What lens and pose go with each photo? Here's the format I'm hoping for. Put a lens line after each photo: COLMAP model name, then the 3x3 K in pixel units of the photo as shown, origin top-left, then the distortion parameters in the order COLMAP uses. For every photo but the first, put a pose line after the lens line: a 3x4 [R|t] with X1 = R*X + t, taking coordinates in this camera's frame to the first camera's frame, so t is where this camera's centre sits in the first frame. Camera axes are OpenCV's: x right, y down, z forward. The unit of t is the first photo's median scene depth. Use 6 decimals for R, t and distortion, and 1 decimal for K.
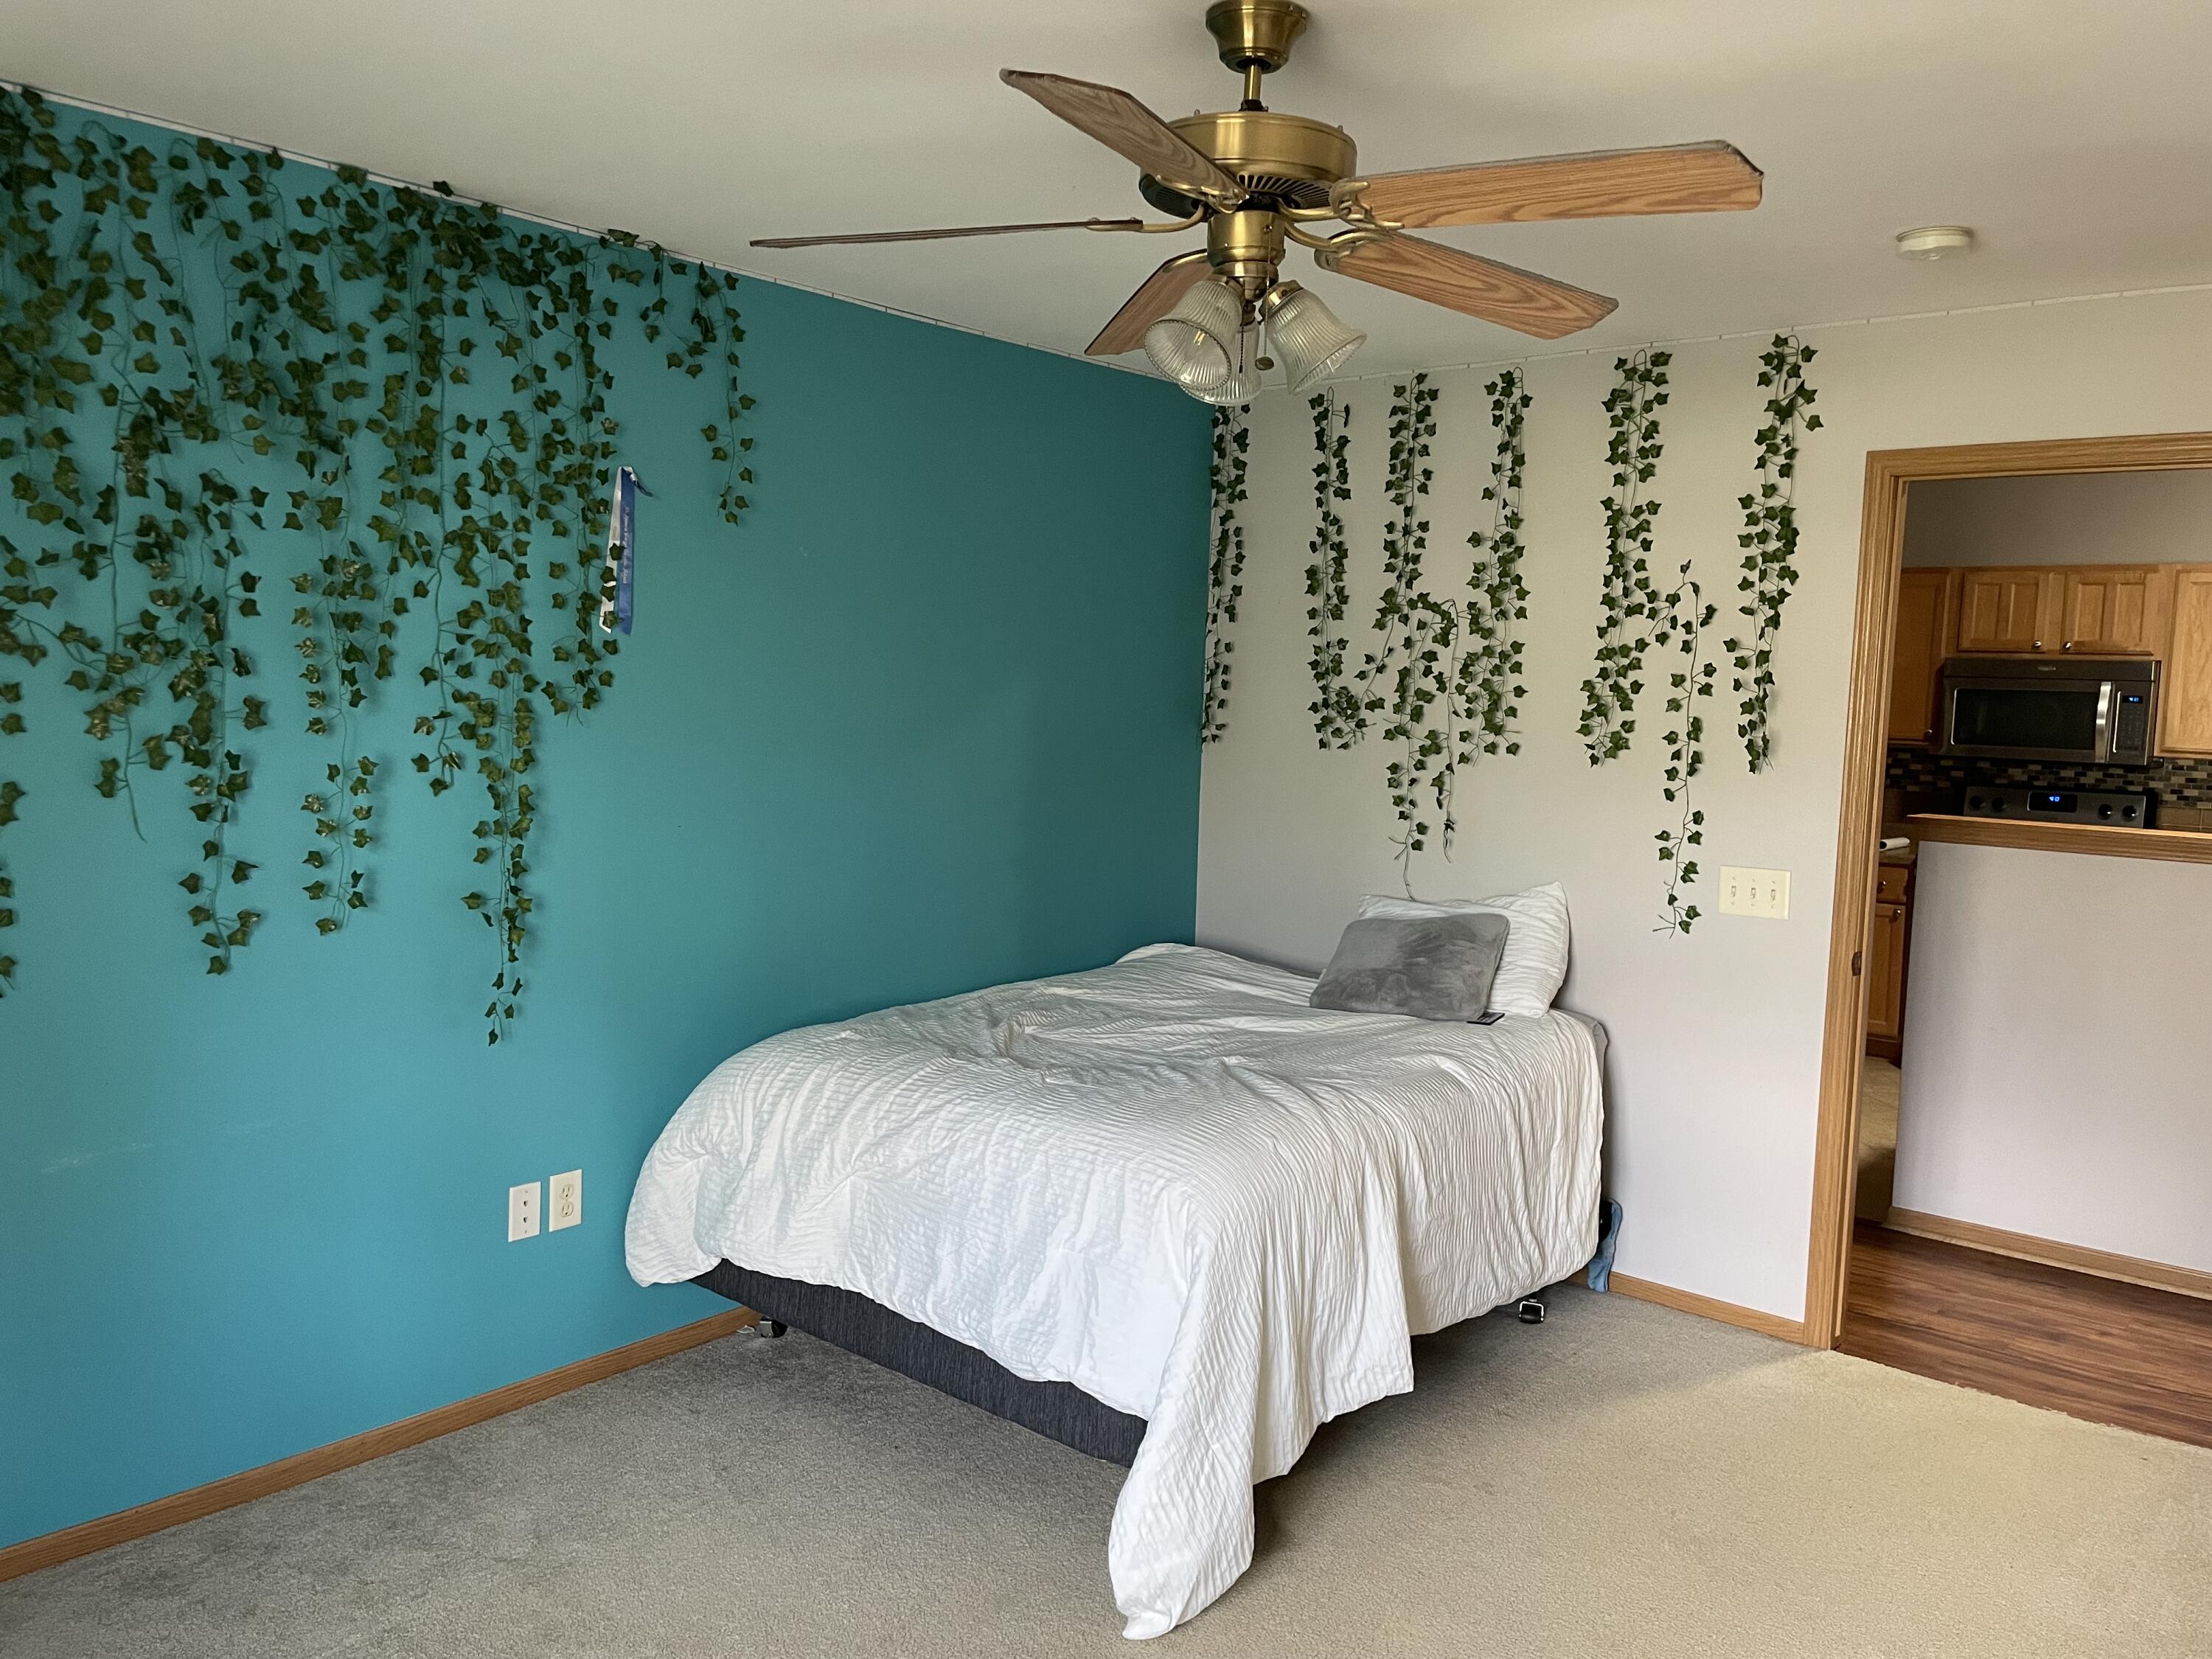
lens RADIAL K [[1638.3, 0, 1119.7], [0, 1638.3, 820.1], [0, 0, 1]] dist [0.088717, -0.115590]
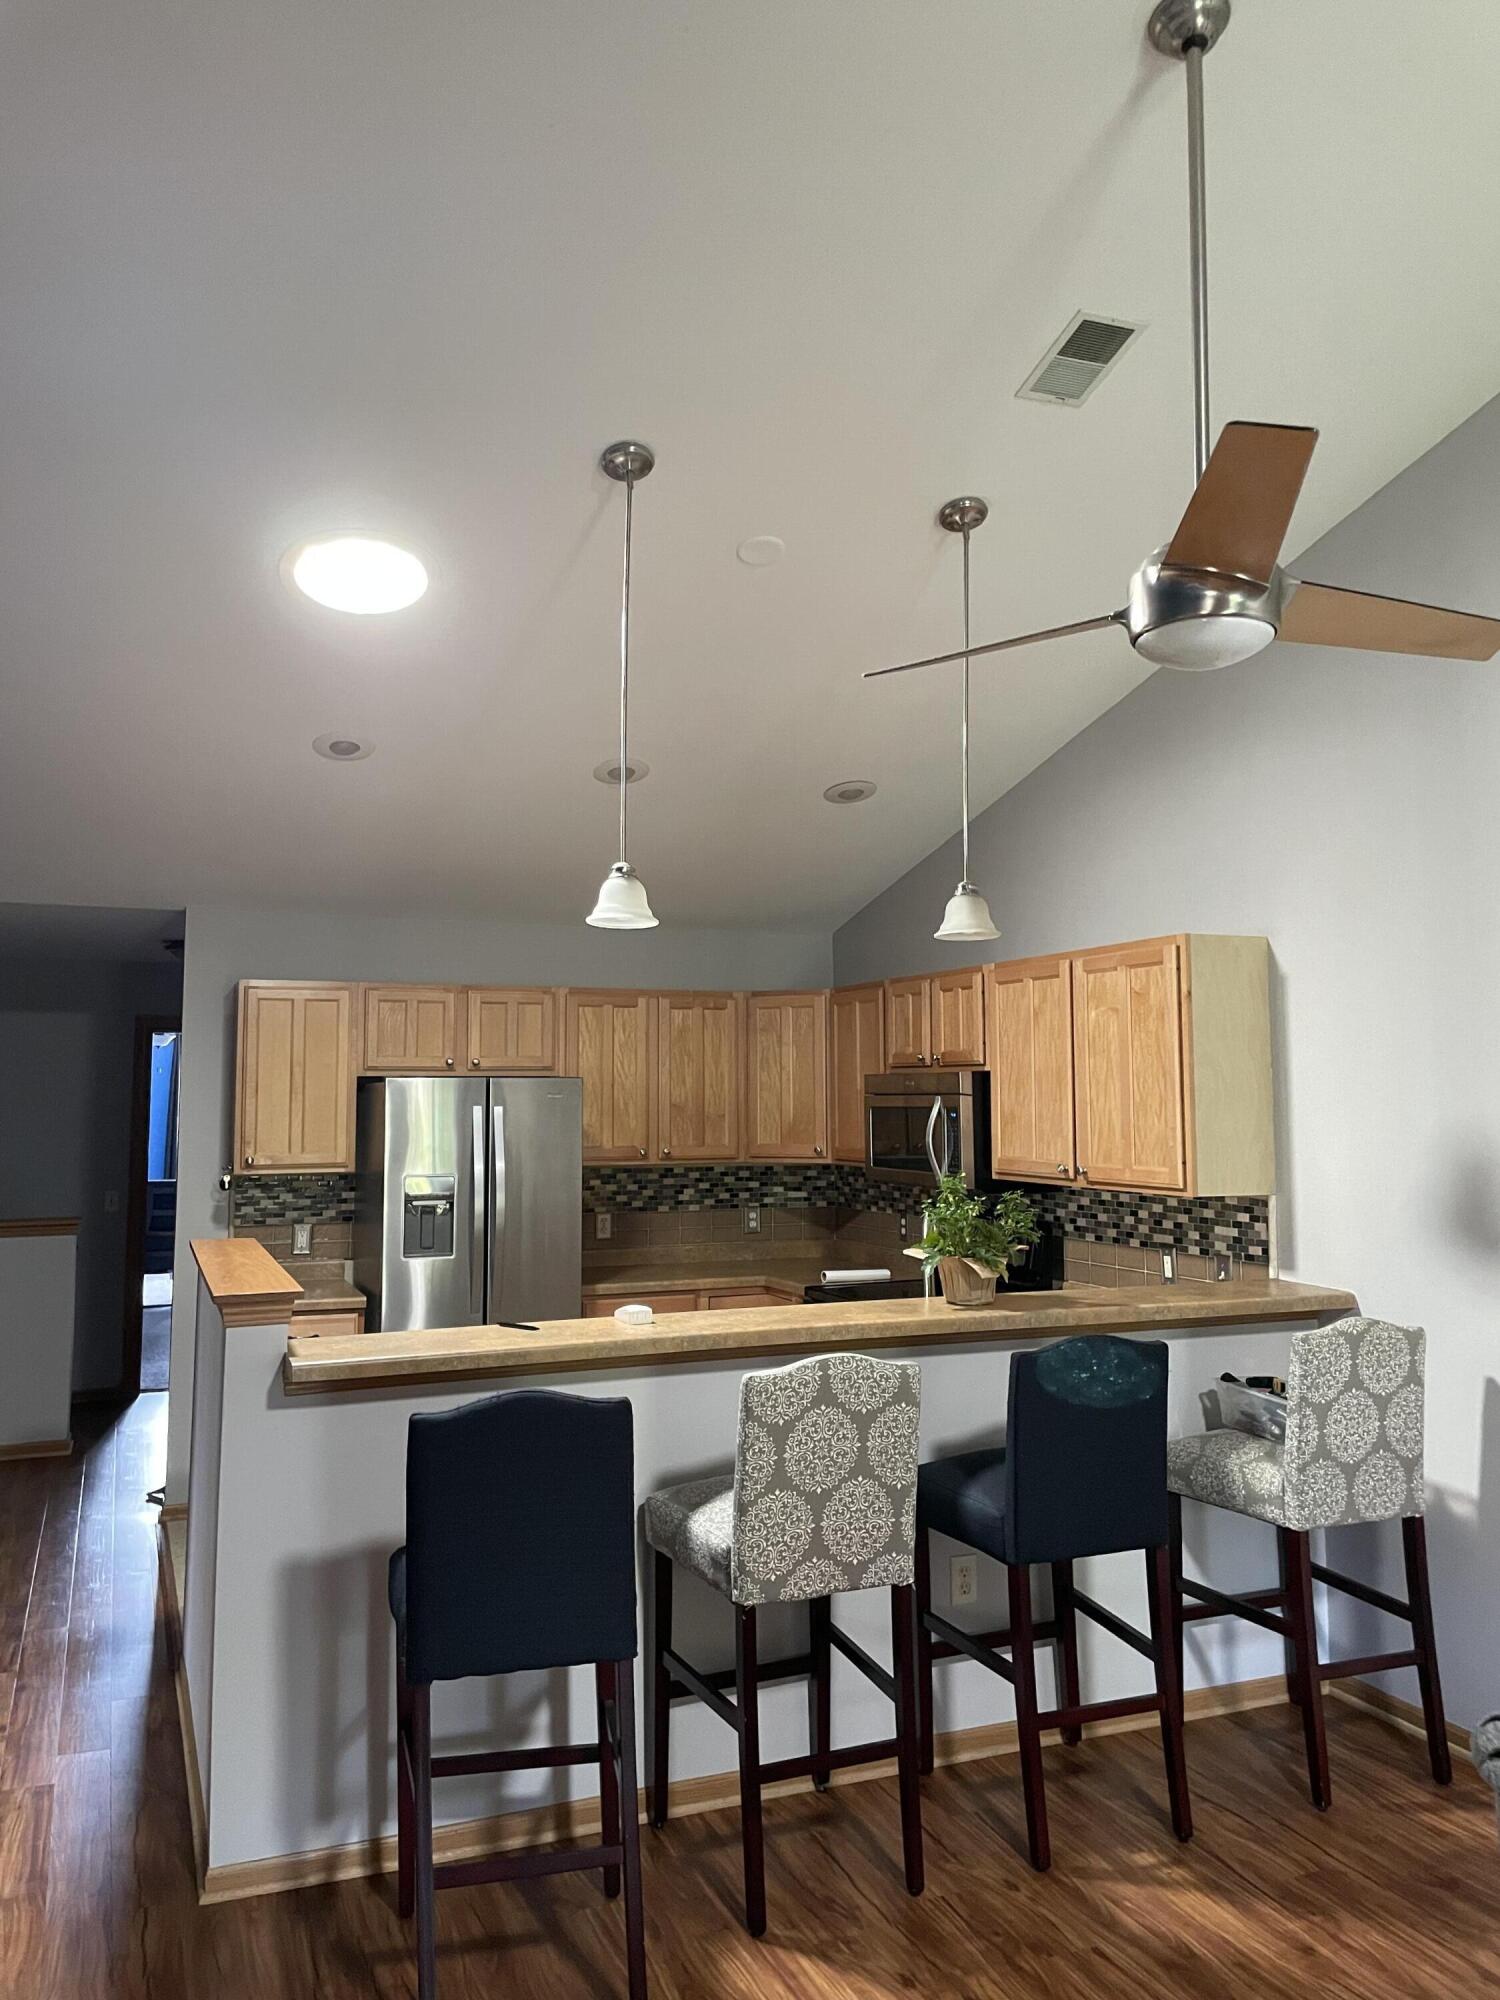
lens RADIAL K [[1481.3, 0, 750.0], [0, 1481.3, 1000.0], [0, 0, 1]] dist [0.088717, -0.115590]
pose [[0.883617, -0.052866, -0.465217, 0.857369], [-0.029060, 0.985497, -0.167184, 0.004245], [0.467309, 0.161245, 0.869266, 0.232277]]
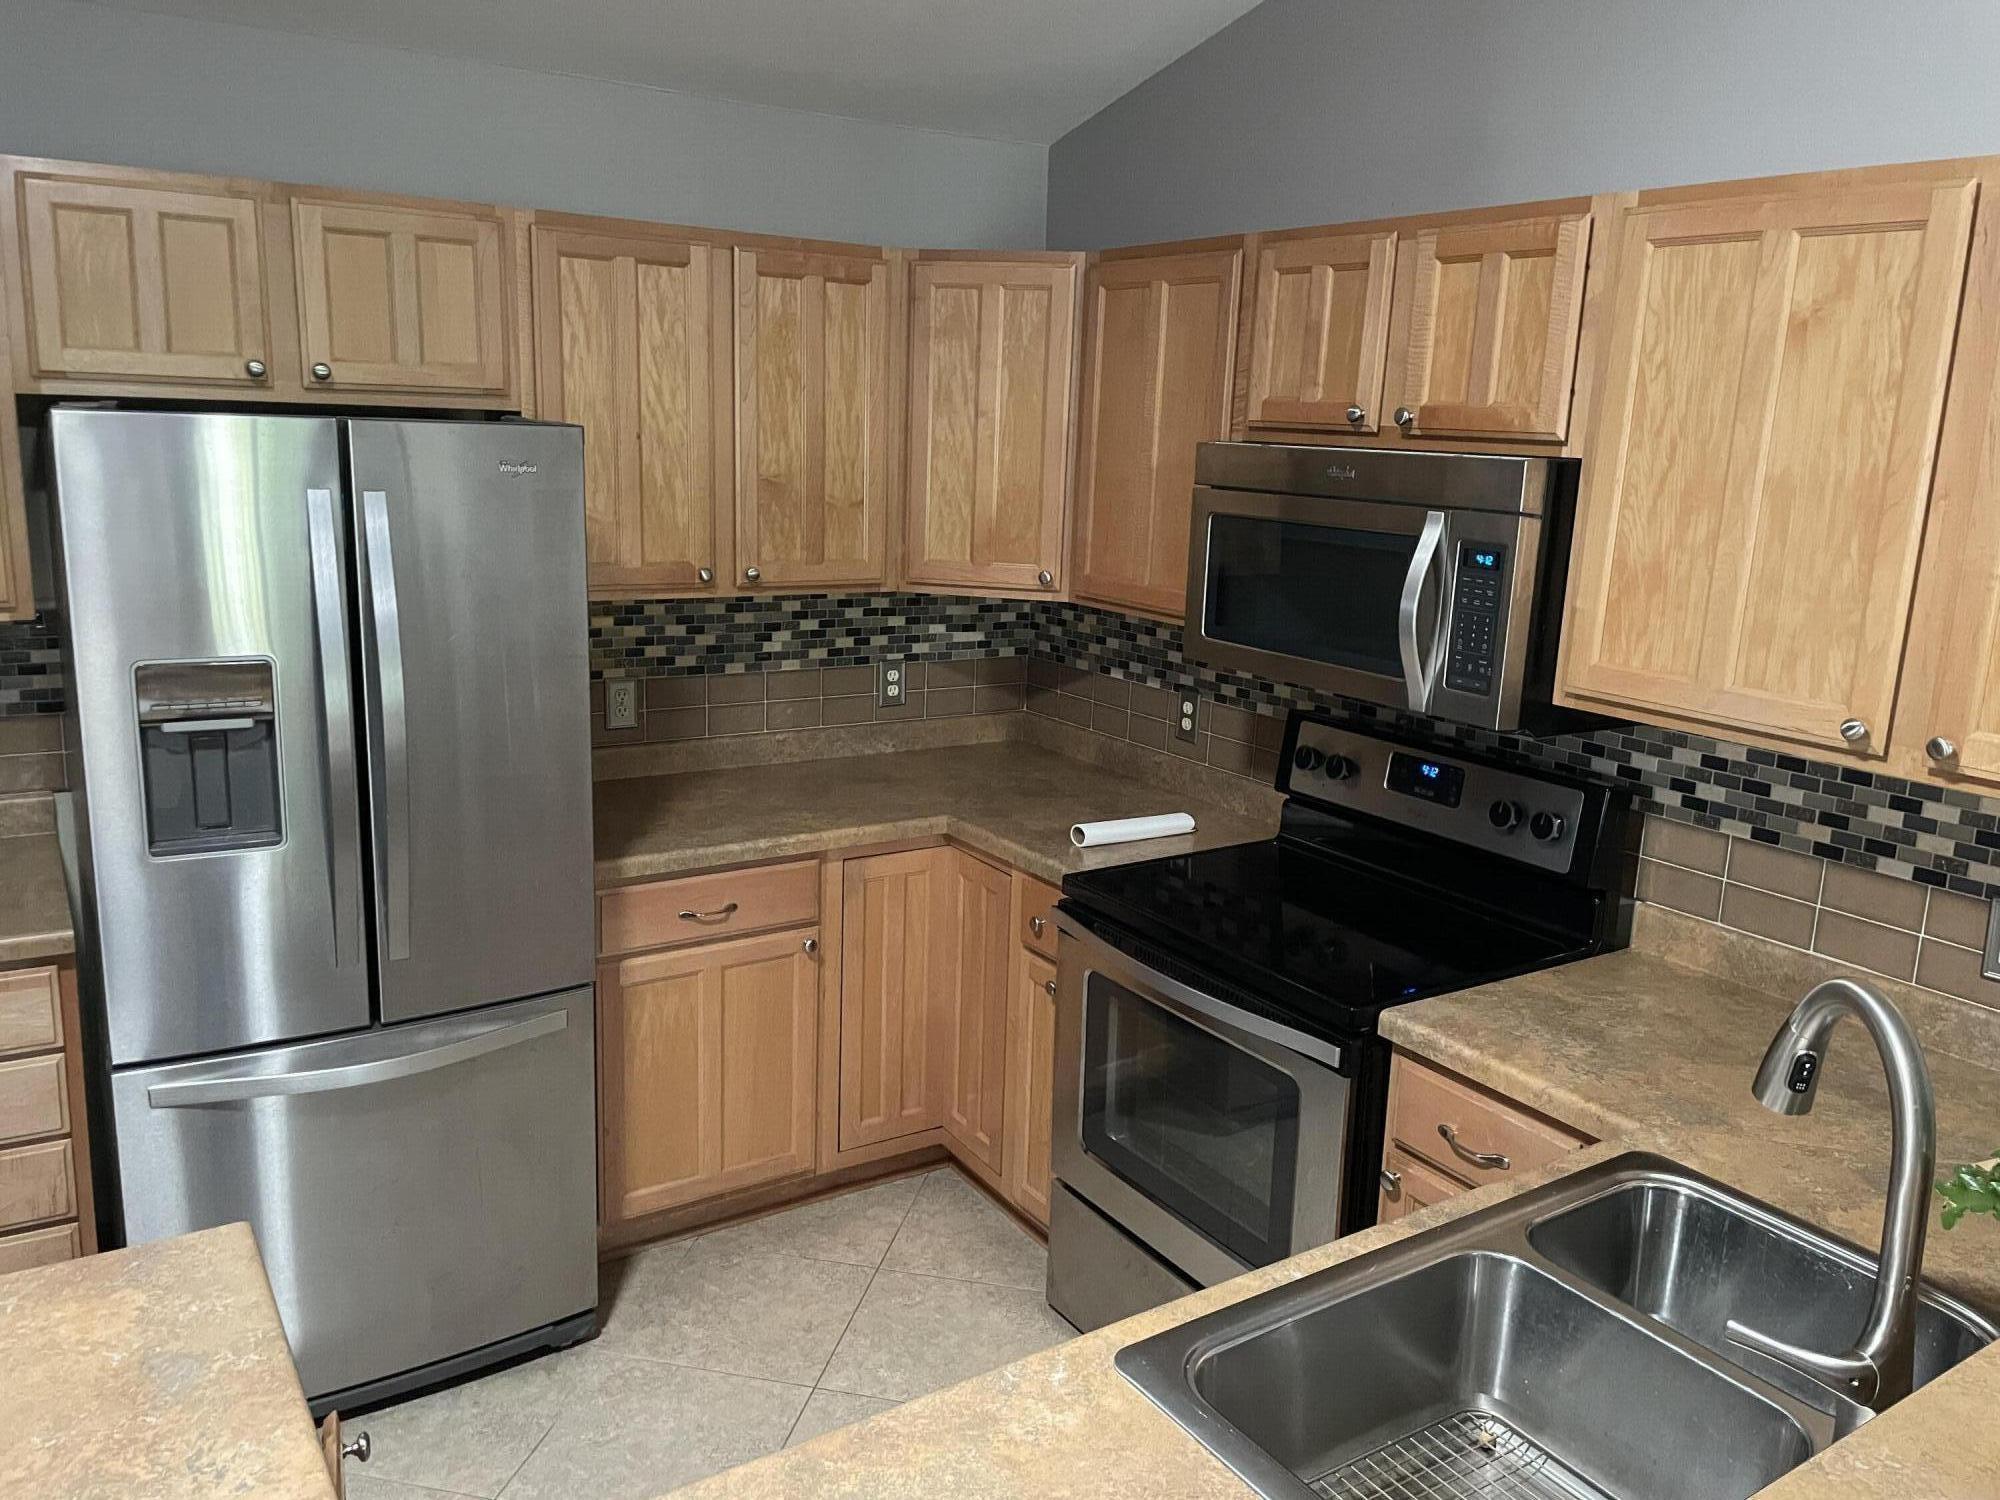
lens RADIAL K [[1481.3, 0, 1012.4], [0, 1481.3, 741.5], [0, 0, 1]] dist [0.088717, -0.115590]
pose [[0.957667, 0.079003, -0.276825, 0.581758], [-0.049901, 0.992606, 0.110648, -0.060562], [0.283520, -0.092150, 0.954529, 0.607889]]
